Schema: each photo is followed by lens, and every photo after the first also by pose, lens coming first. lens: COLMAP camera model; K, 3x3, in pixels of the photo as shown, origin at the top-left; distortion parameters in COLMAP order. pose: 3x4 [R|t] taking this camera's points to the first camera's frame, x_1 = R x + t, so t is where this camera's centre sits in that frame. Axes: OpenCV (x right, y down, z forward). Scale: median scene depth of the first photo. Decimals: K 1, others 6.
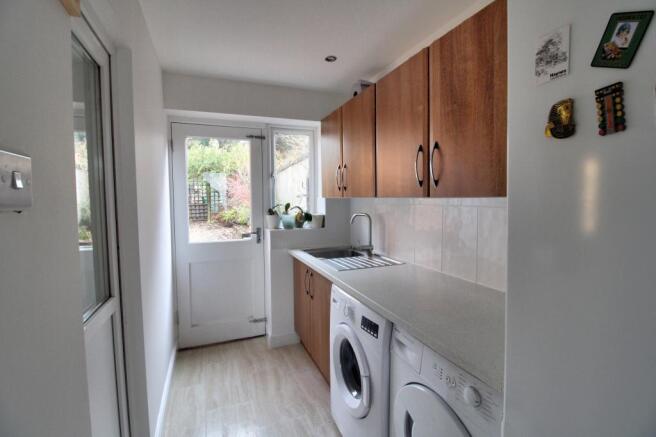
lens RADIAL K [[305.4, 0, 328.0], [0, 305.4, 216.5], [0, 0, 1]] dist [-0.018248, -0.002923]
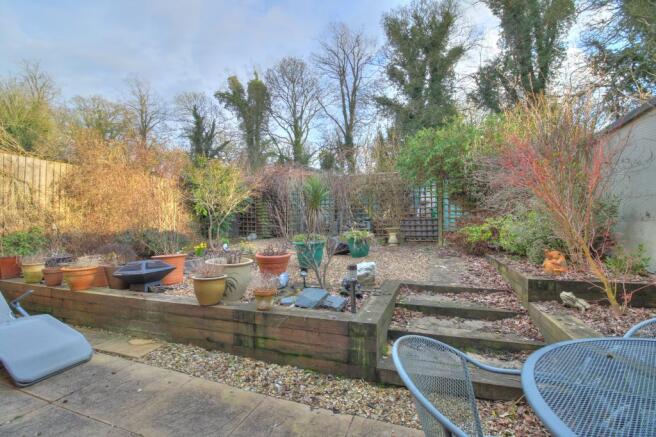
lens RADIAL K [[305.4, 0, 328.1], [0, 305.4, 219.7], [0, 0, 1]] dist [-0.018248, -0.002923]
pose [[0.754204, -0.006947, -0.656604, -0.144208], [-0.033373, 0.998246, -0.048896, 0.004777], [0.655792, 0.058790, 0.752649, 0.350633]]
